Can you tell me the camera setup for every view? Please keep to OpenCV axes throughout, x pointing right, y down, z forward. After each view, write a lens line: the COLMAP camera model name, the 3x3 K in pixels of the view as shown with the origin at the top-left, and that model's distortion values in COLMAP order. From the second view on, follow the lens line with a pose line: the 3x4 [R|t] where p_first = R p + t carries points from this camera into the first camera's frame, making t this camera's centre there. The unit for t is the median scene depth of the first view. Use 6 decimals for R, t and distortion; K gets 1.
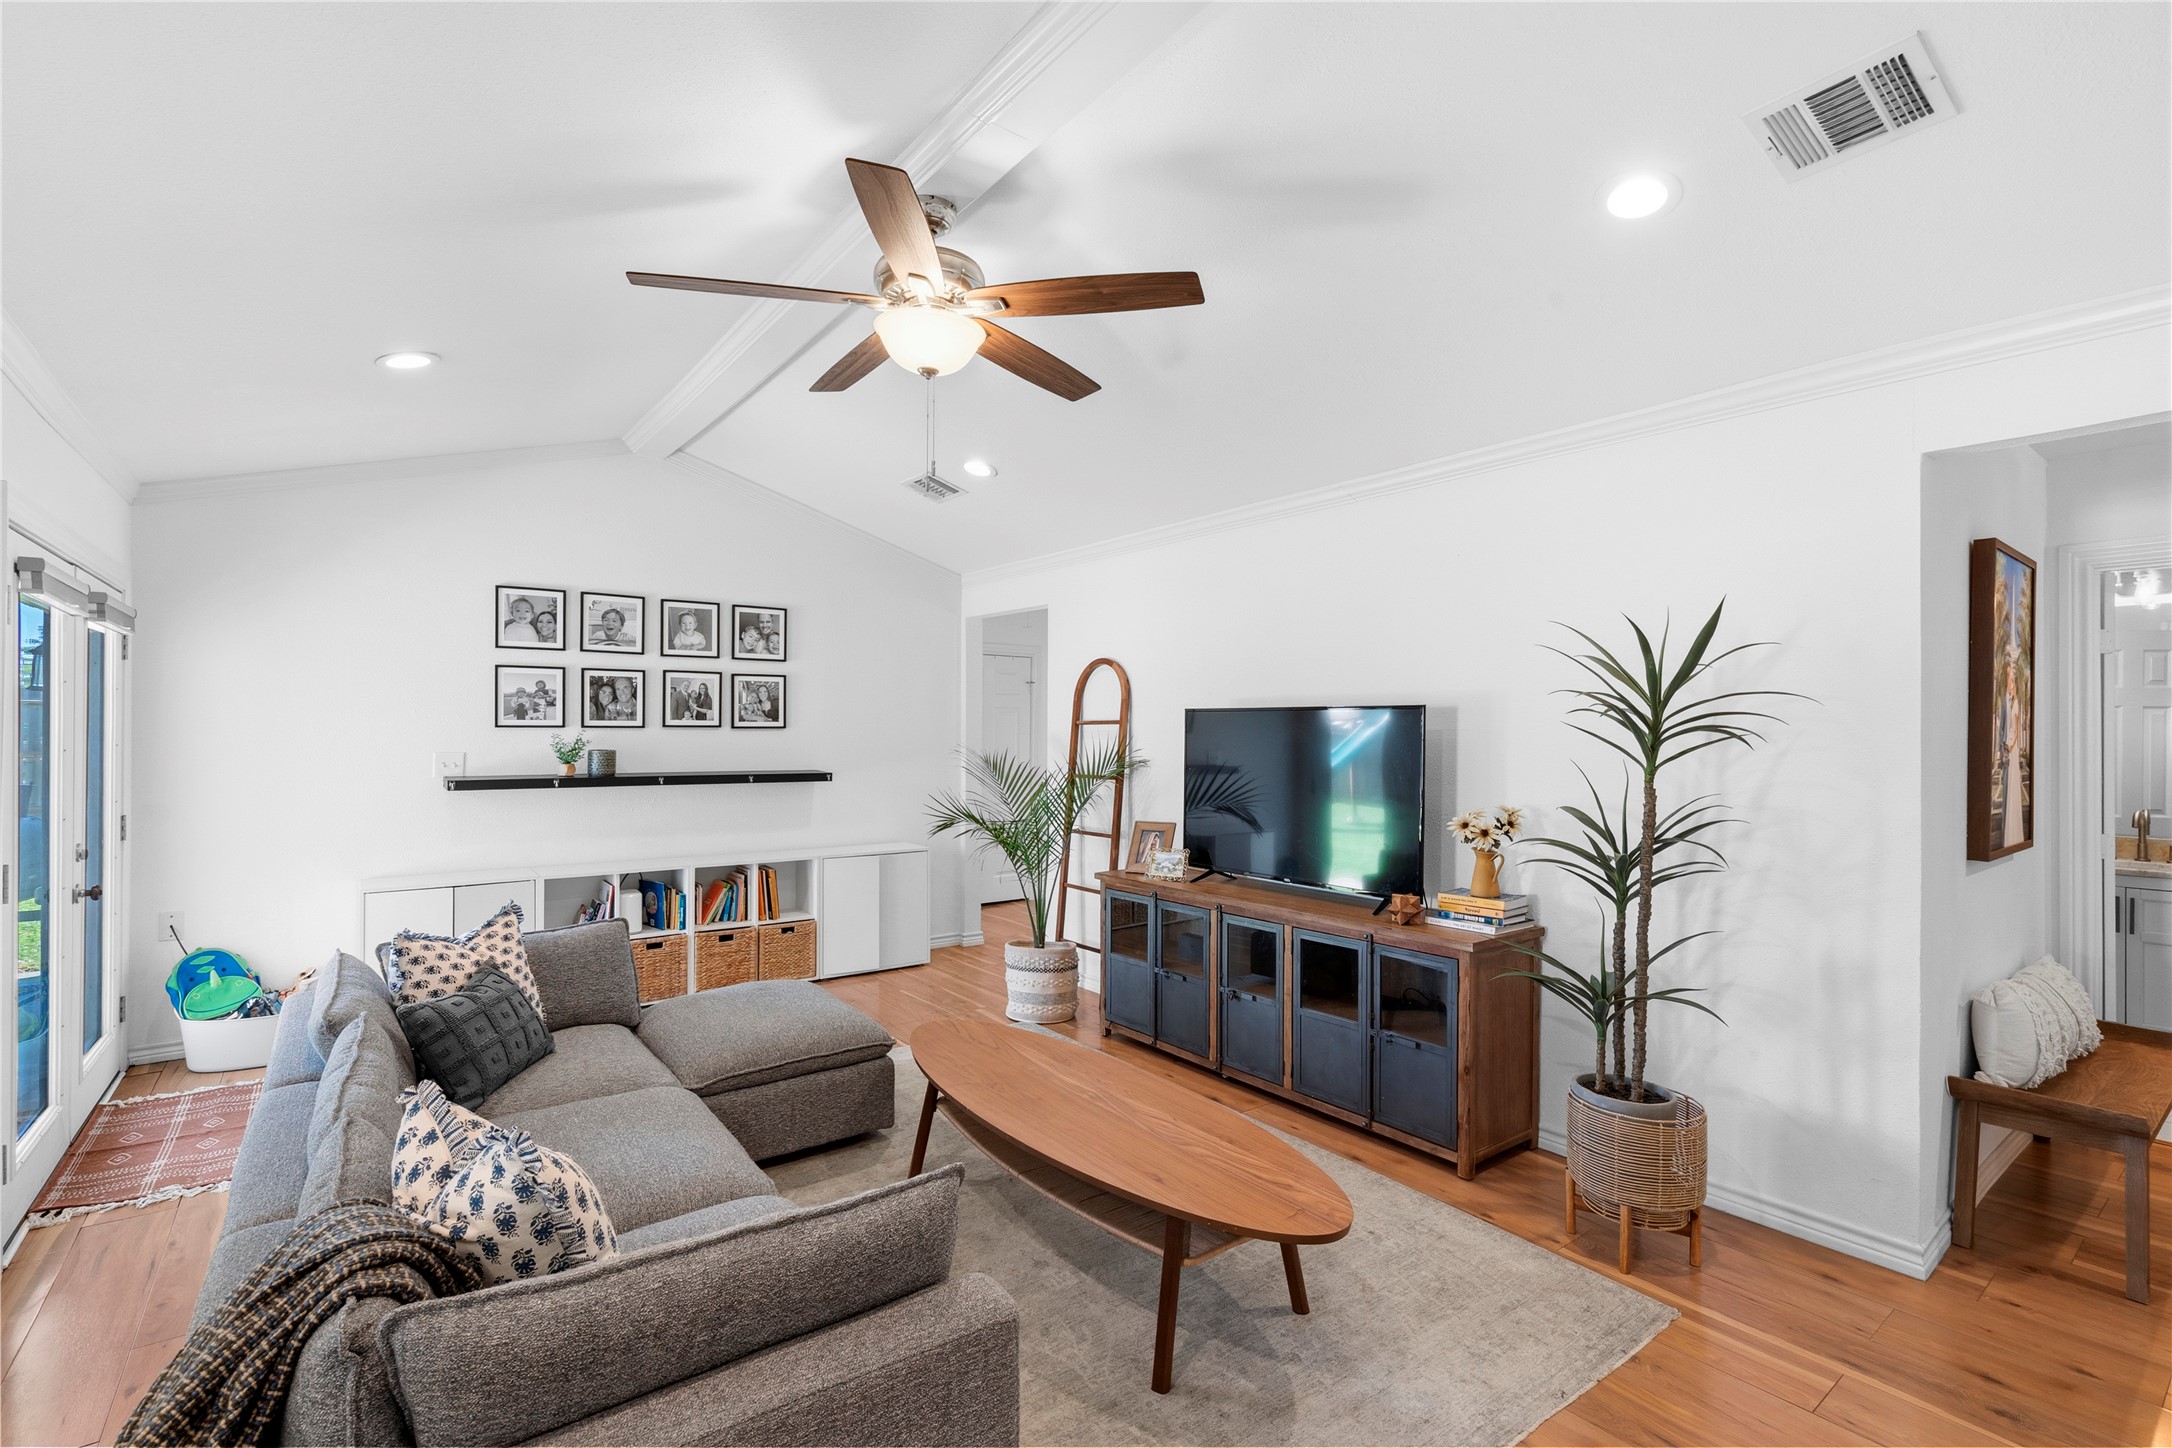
lens RADIAL K [[1001.4, 0, 1078.2], [0, 1001.4, 733.2], [0, 0, 1]] dist [0.000443, 0.000169]
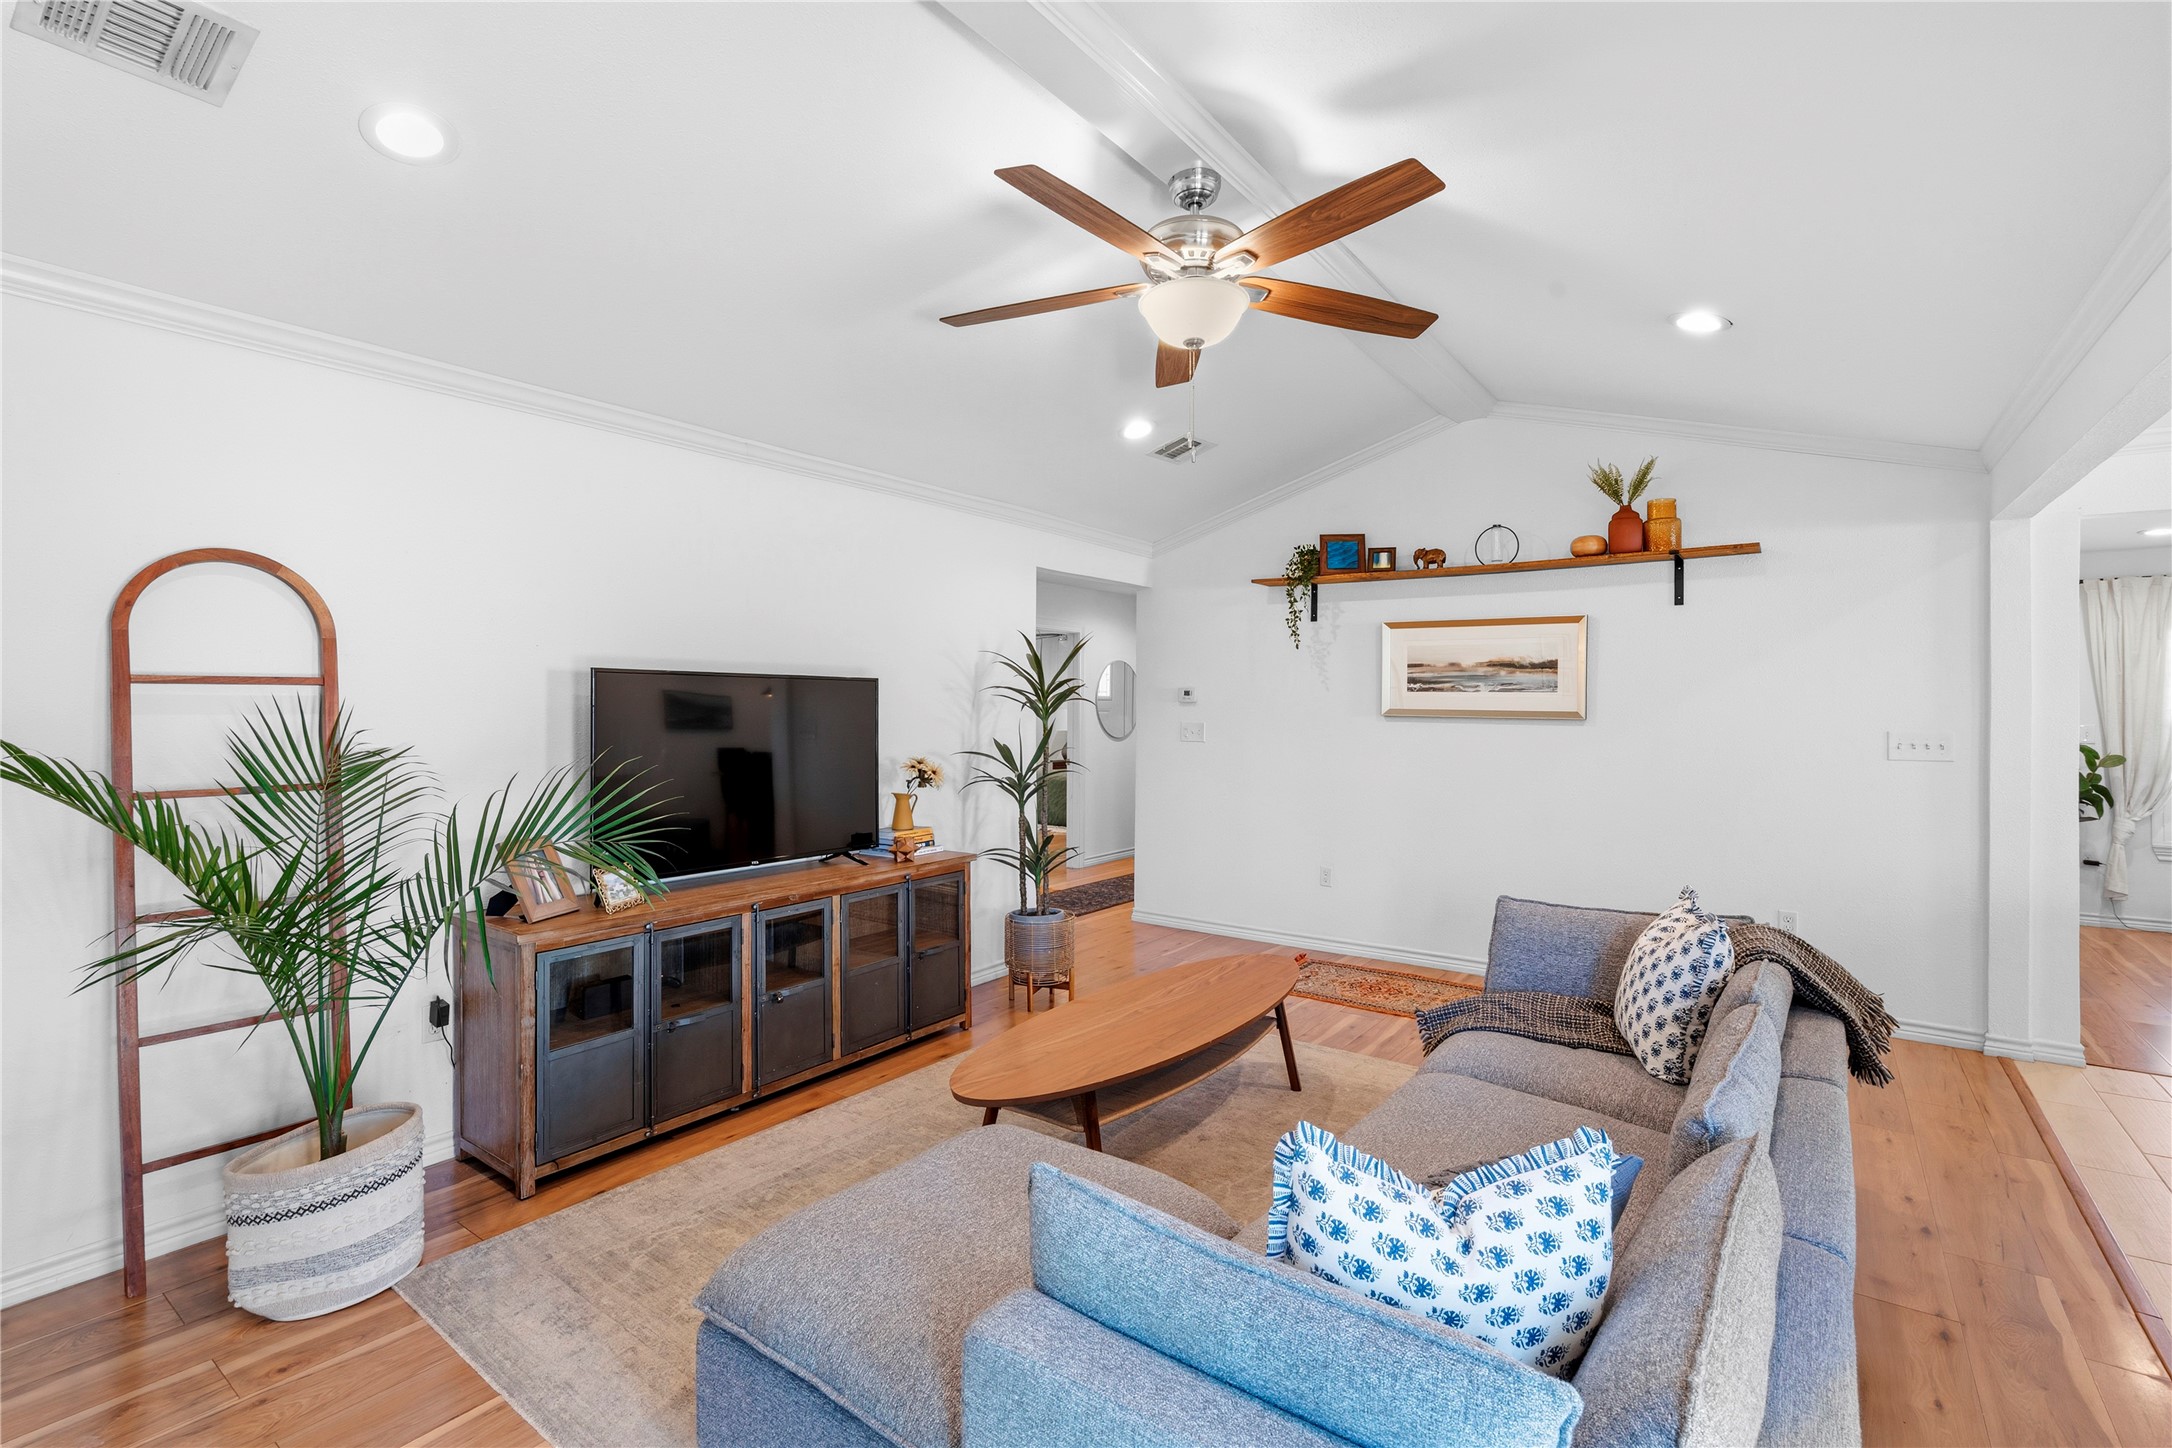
lens RADIAL K [[1001.4, 0, 1078.5], [0, 1001.4, 711.0], [0, 0, 1]] dist [0.000443, 0.000169]
pose [[-0.294520, -0.007810, 0.955613, -0.788379], [-0.000246, 0.999967, 0.008097, 0.000029], [-0.955645, 0.002150, -0.294512, 1.028962]]
